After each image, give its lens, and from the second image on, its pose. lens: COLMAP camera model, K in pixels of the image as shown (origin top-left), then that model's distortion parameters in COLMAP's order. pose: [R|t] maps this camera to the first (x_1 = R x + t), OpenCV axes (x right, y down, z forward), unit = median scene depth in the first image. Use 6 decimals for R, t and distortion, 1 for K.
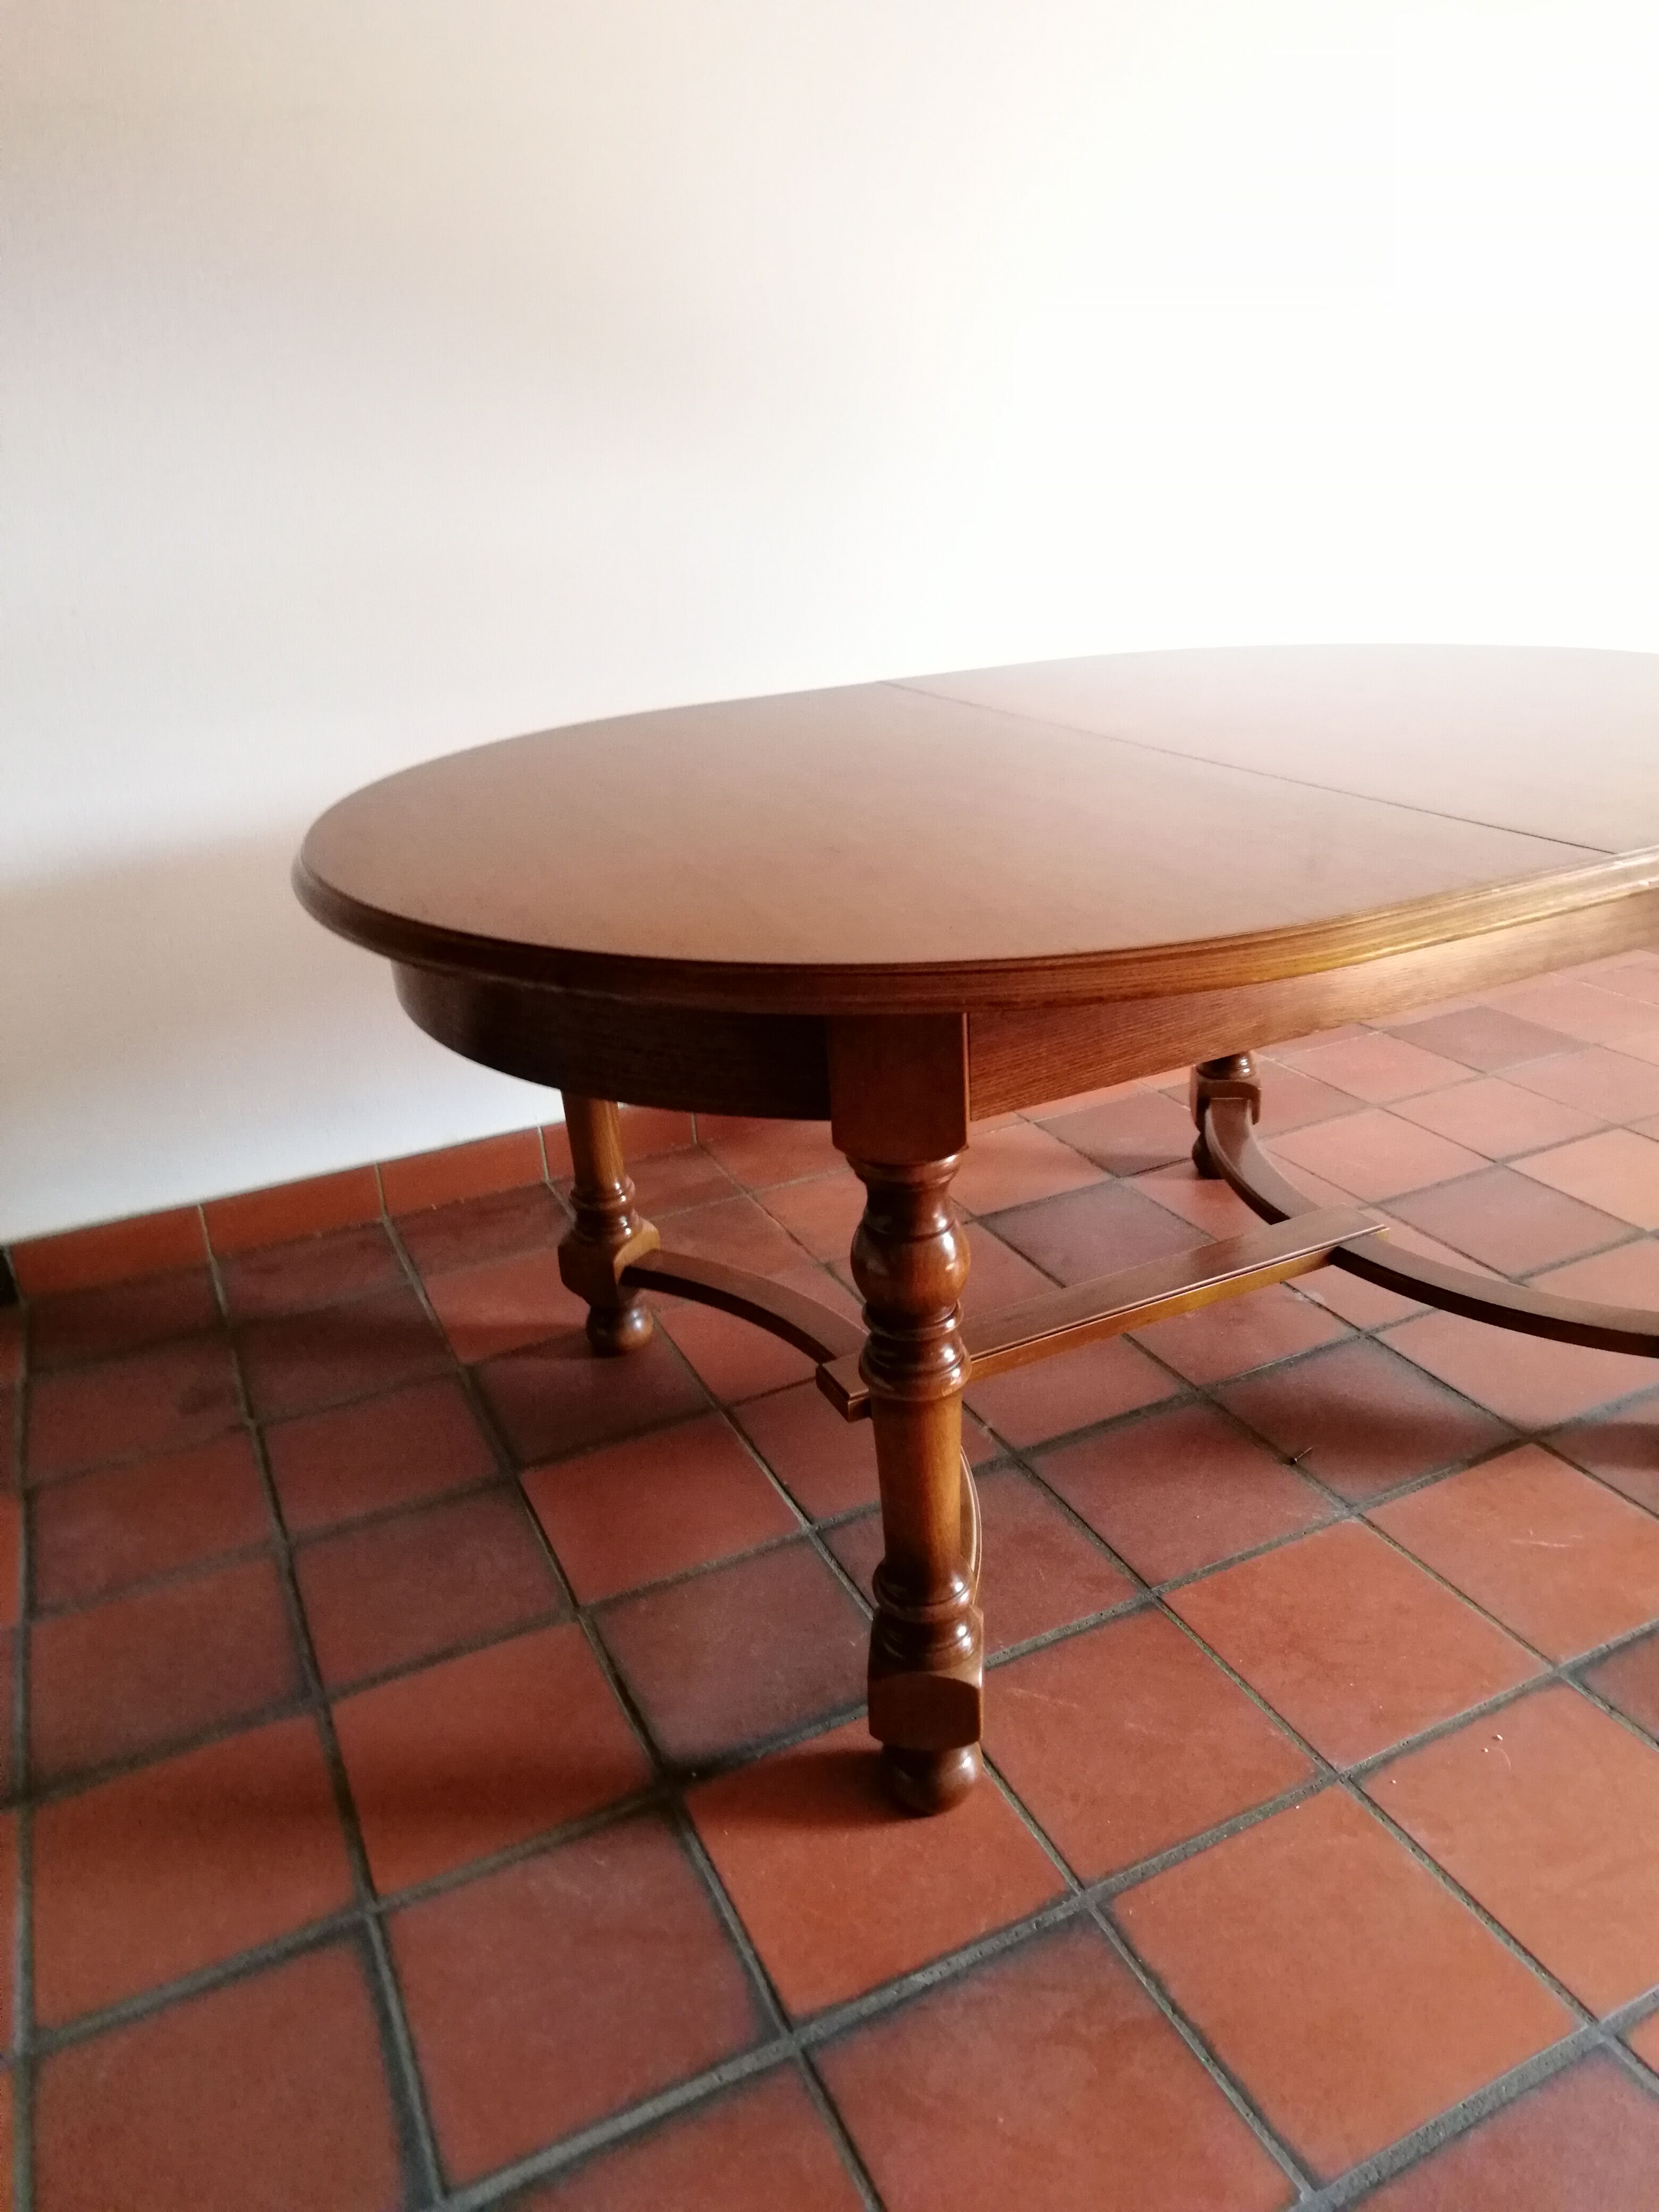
lens RADIAL K [[1549.7, 0, 810.8], [0, 1549.7, 1106.9], [0, 0, 1]] dist [0.000707, 0.004510]
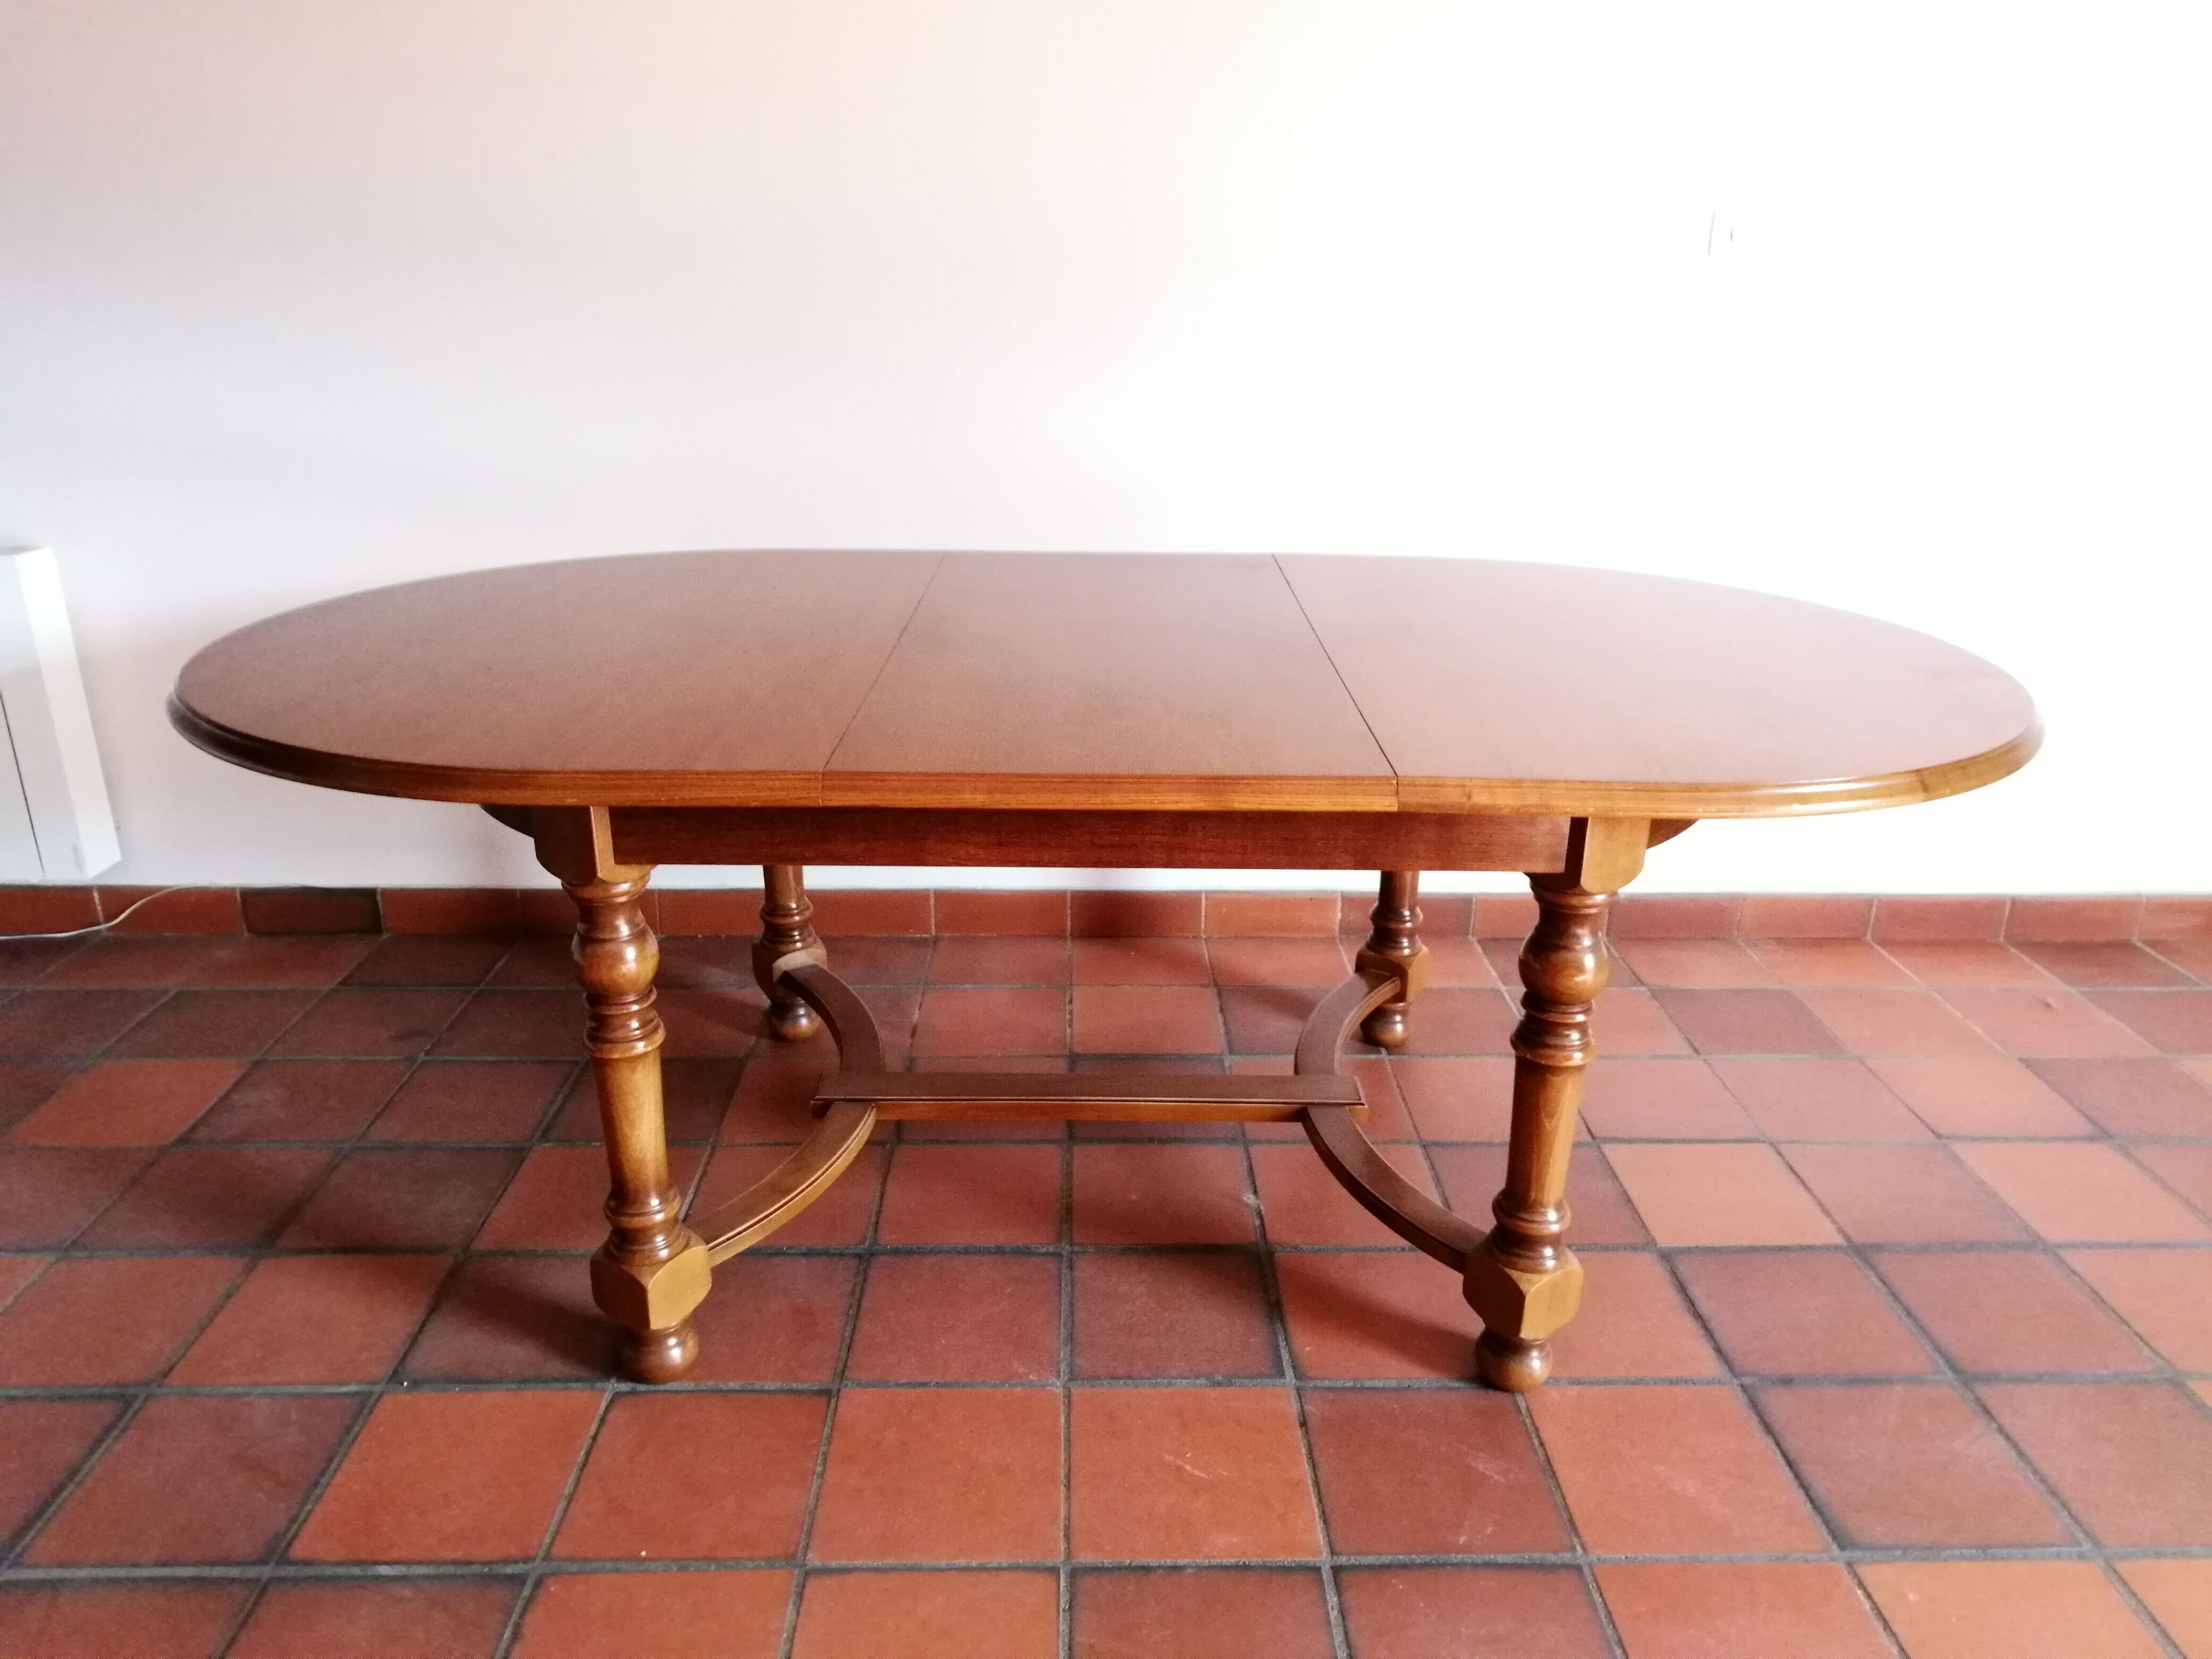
lens RADIAL K [[1549.7, 0, 1111.1], [0, 1549.7, 827.1], [0, 0, 1]] dist [0.000707, 0.004510]
pose [[0.911693, 0.201017, -0.358341, 0.758772], [-0.218995, 0.975676, -0.009847, -0.125666], [0.347645, 0.087452, 0.933539, -0.036584]]
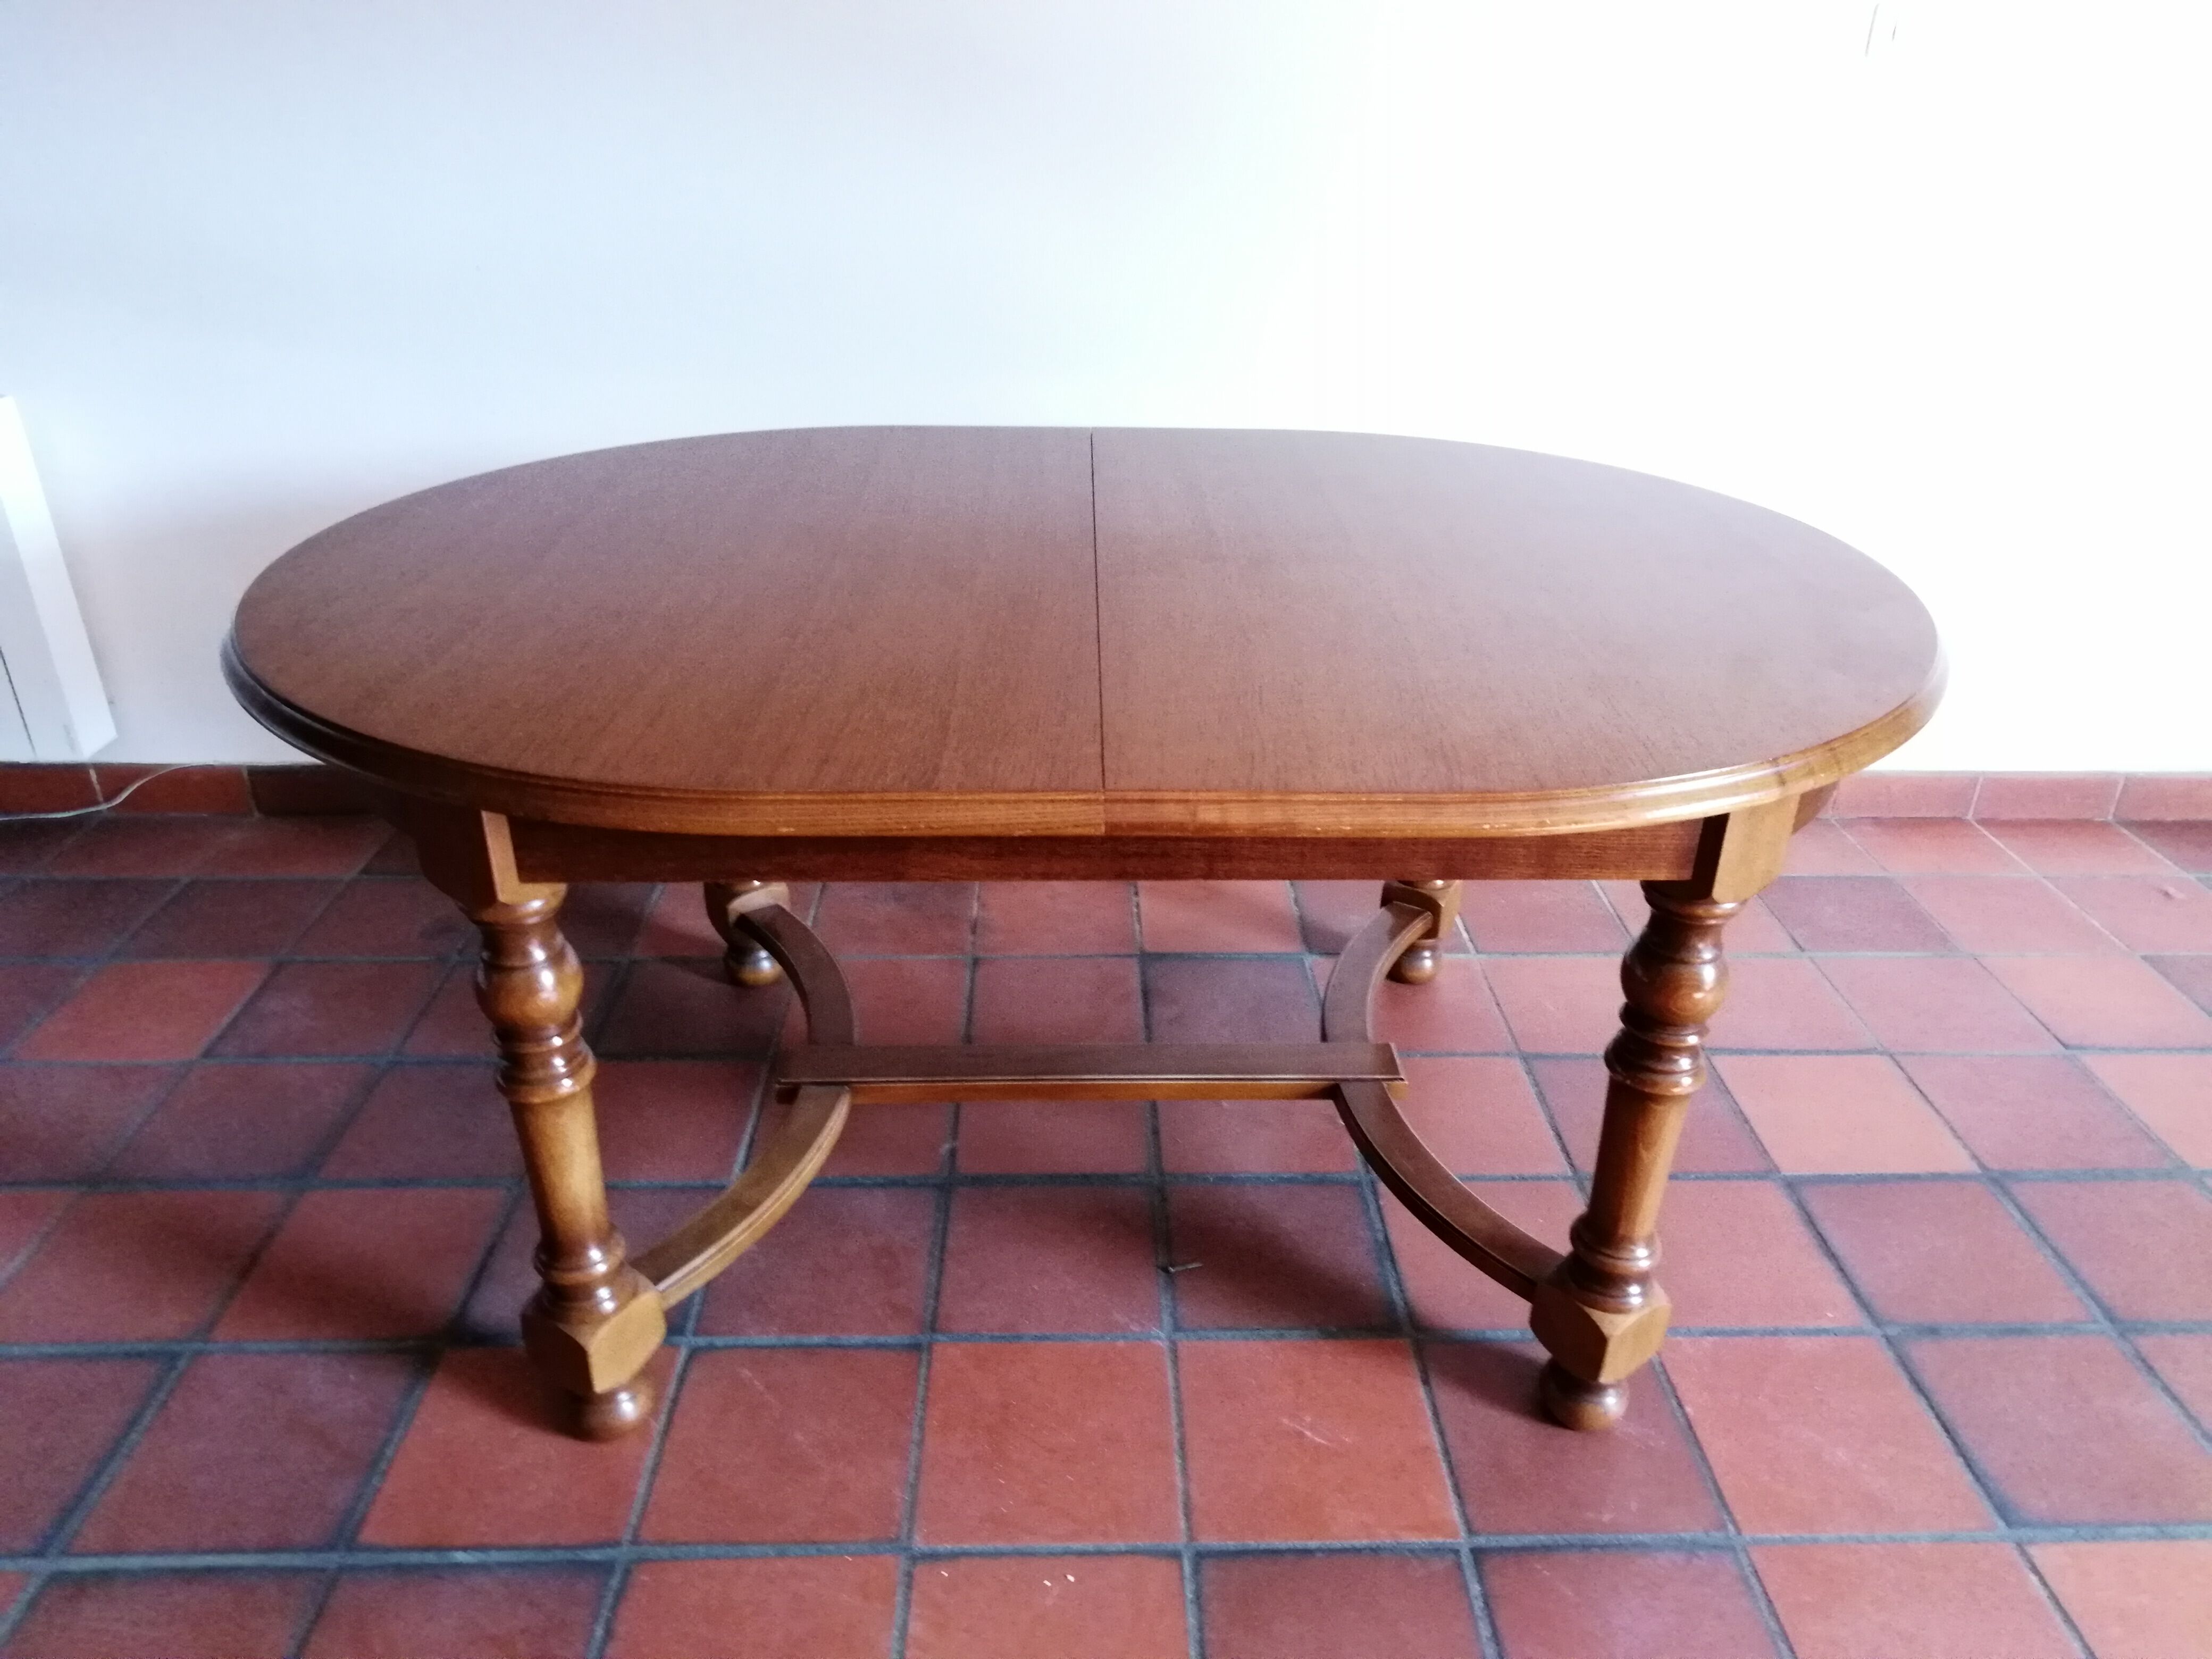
lens RADIAL K [[1538.9, 0, 1110.7], [0, 1538.9, 829.5], [0, 0, 1]] dist [0.005529, 0.004812]
pose [[0.912811, 0.244146, -0.327367, 0.622082], [-0.220323, 0.969362, 0.108603, -0.179382], [0.343852, -0.027008, 0.938635, 0.049853]]
